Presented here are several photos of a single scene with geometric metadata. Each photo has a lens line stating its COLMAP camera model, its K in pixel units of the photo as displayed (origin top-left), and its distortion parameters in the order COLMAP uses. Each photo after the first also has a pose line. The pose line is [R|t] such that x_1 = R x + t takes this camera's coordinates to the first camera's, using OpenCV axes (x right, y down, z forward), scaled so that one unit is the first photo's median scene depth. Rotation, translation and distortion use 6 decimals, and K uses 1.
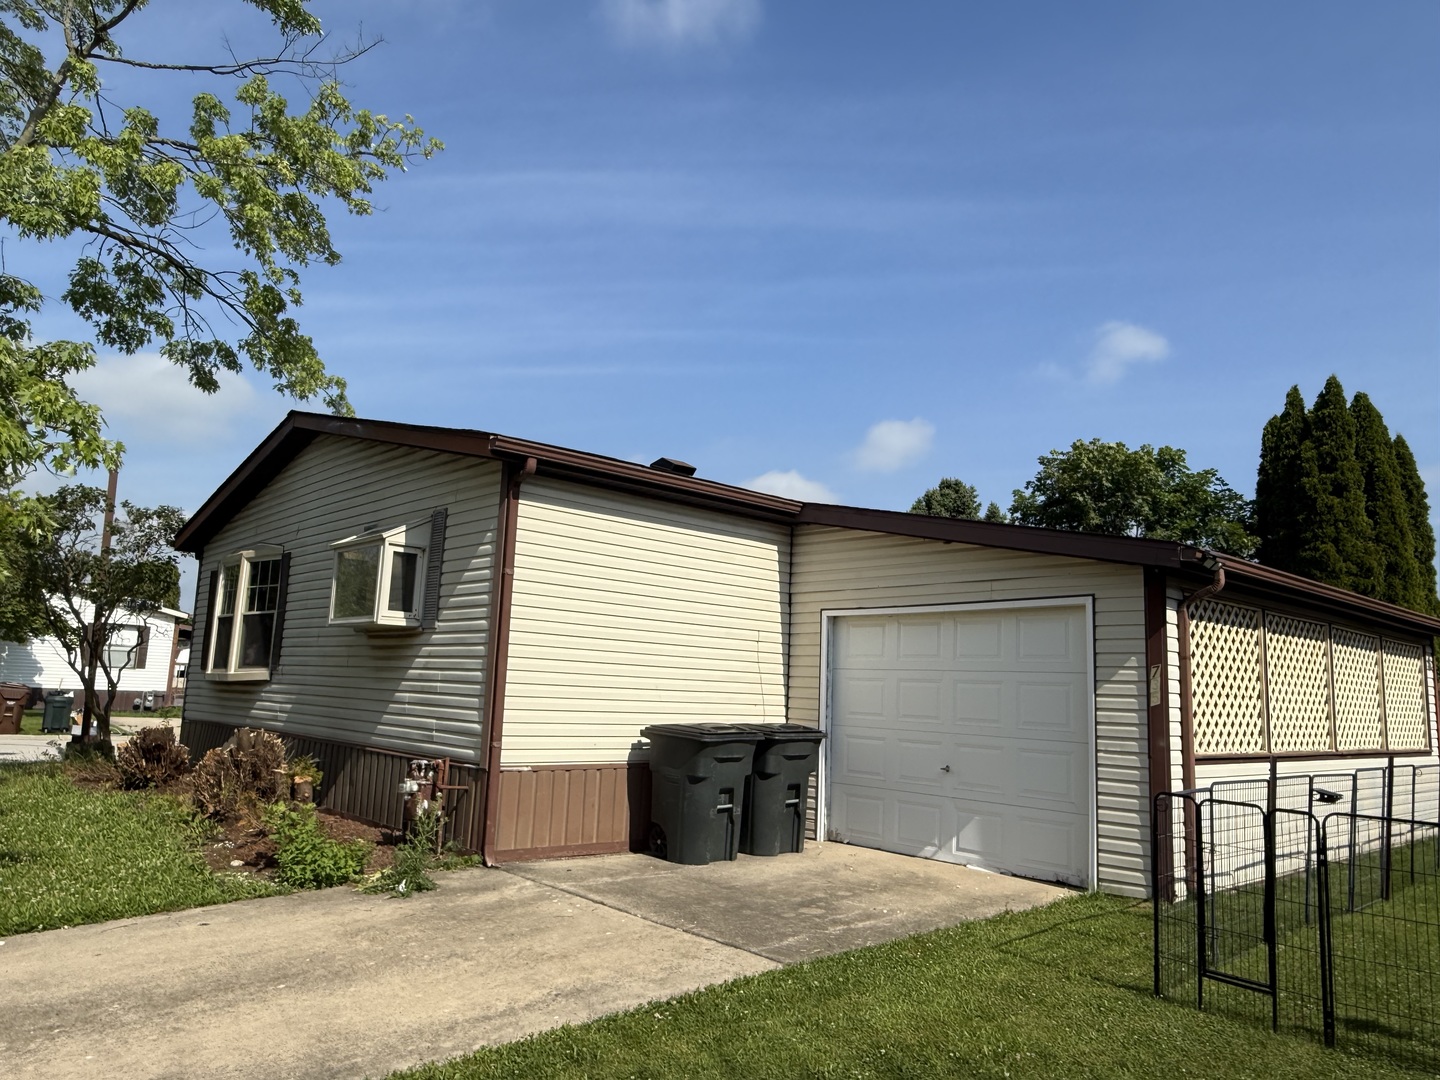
lens RADIAL K [[997.3, 0, 725.5], [0, 997.3, 536.7], [0, 0, 1]] dist [0.001655, 0.000134]
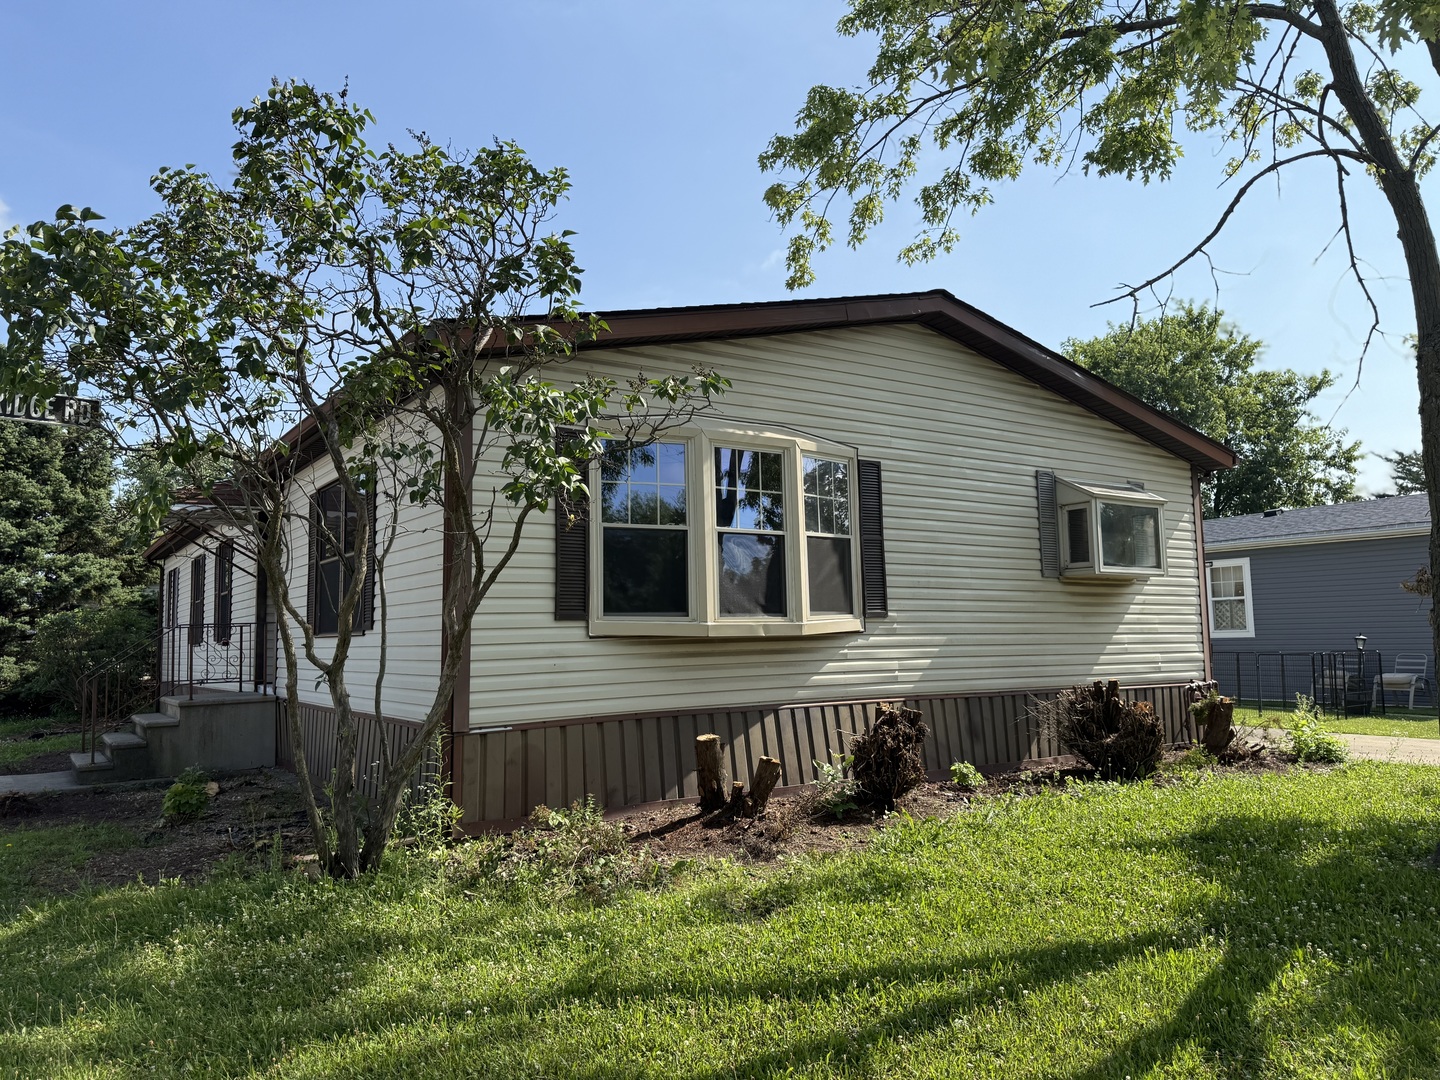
lens RADIAL K [[1045.0, 0, 723.4], [0, 1045.0, 546.4], [0, 0, 1]] dist [0.060687, -0.081308]
pose [[0.127304, 0.048409, 0.990682, -1.589676], [-0.134302, 0.990451, -0.031140, 0.154324], [-0.982729, -0.129086, 0.132590, 1.299253]]
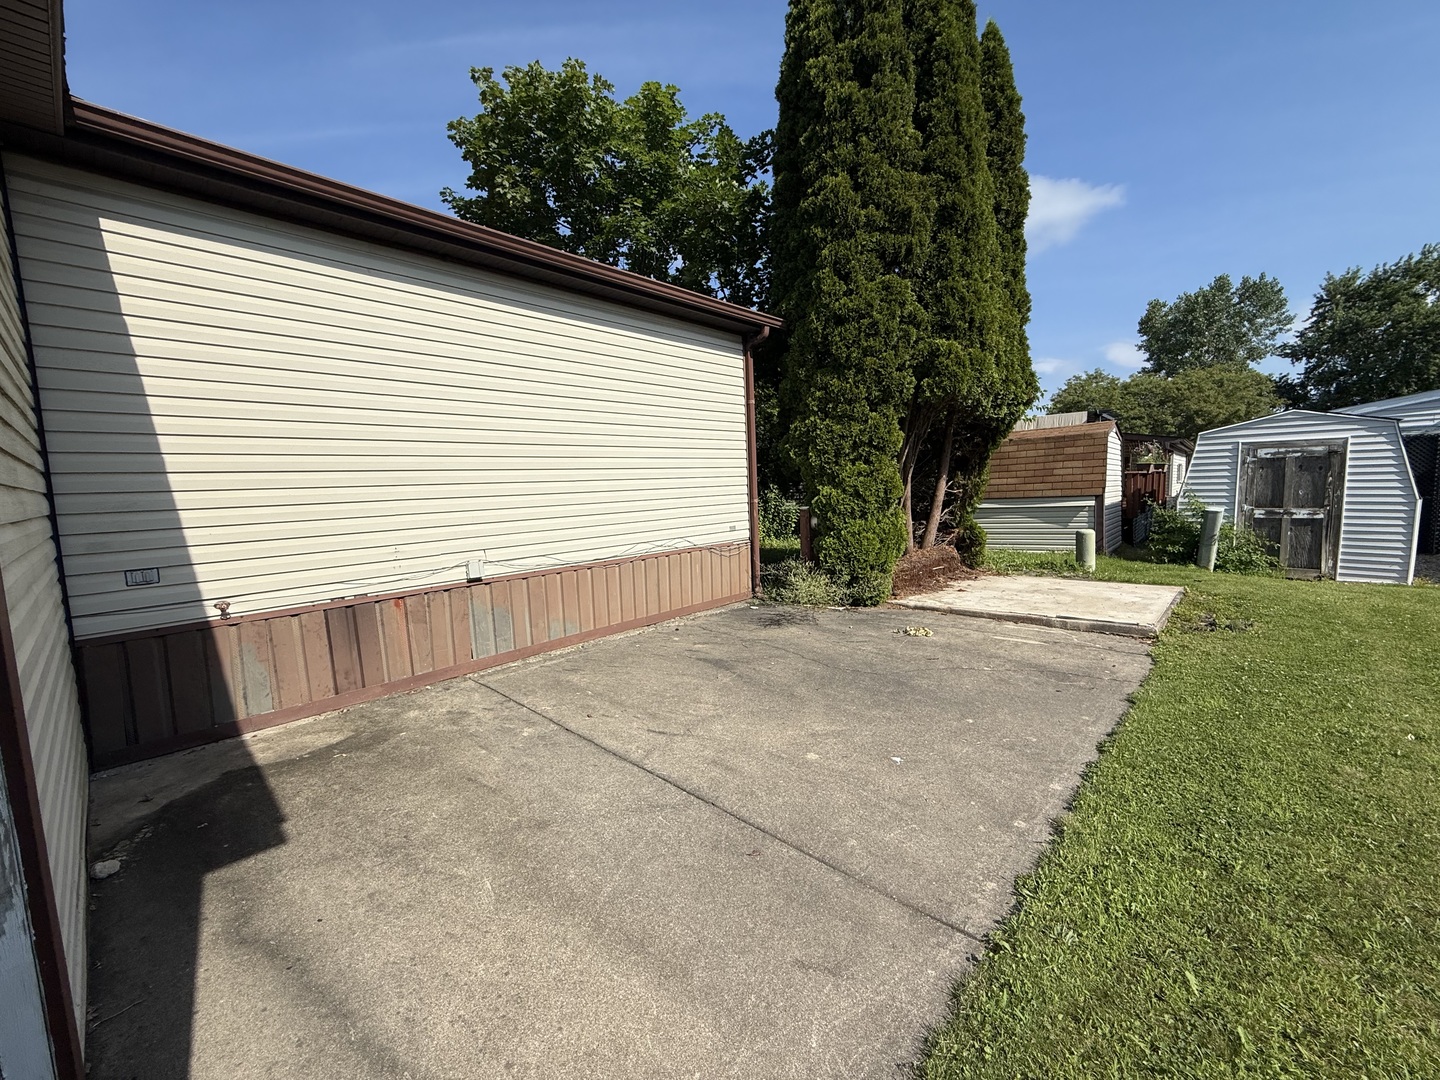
lens RADIAL K [[572.5, 0, 718.6], [0, 572.5, 541.5], [0, 0, 1]] dist [0.007713, -0.000051]
pose [[0.993601, -0.083304, 0.076277, 1.001377], [0.061559, 0.965593, 0.252668, 0.240884], [-0.094701, -0.246355, 0.964542, 1.308410]]
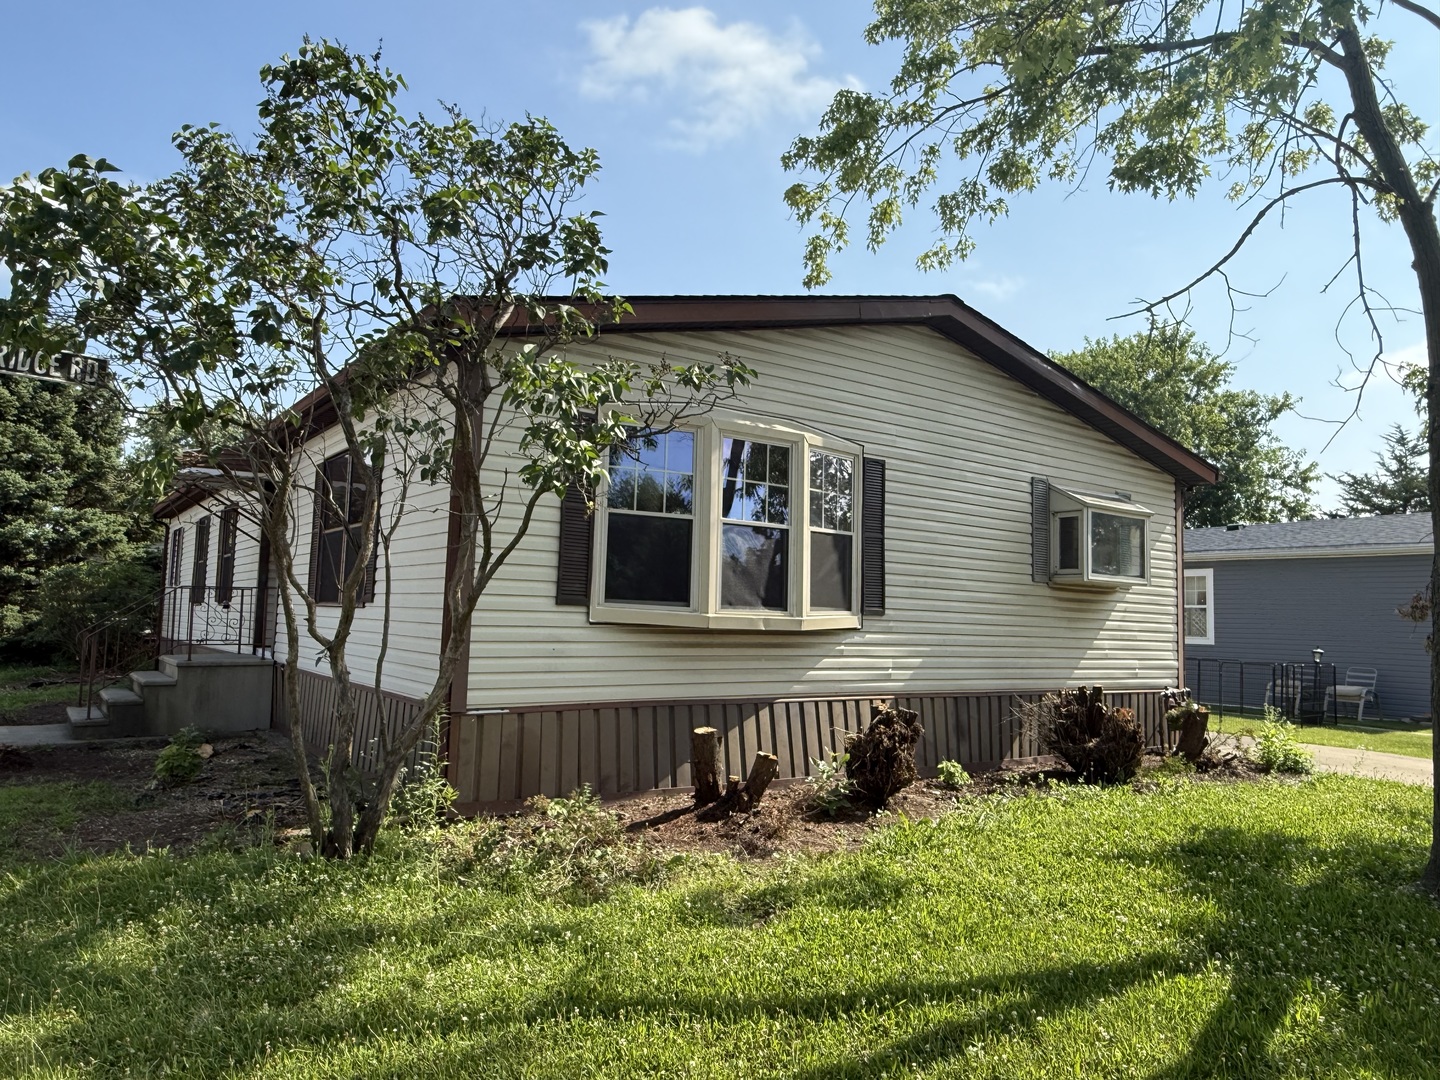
lens RADIAL K [[997.3, 0, 725.5], [0, 997.3, 536.7], [0, 0, 1]] dist [0.001655, 0.000134]
pose [[0.104719, 0.048217, 0.993332, -1.551582], [-0.183367, 0.982635, -0.028367, 0.150398], [-0.977451, -0.179174, 0.111742, 1.325089]]
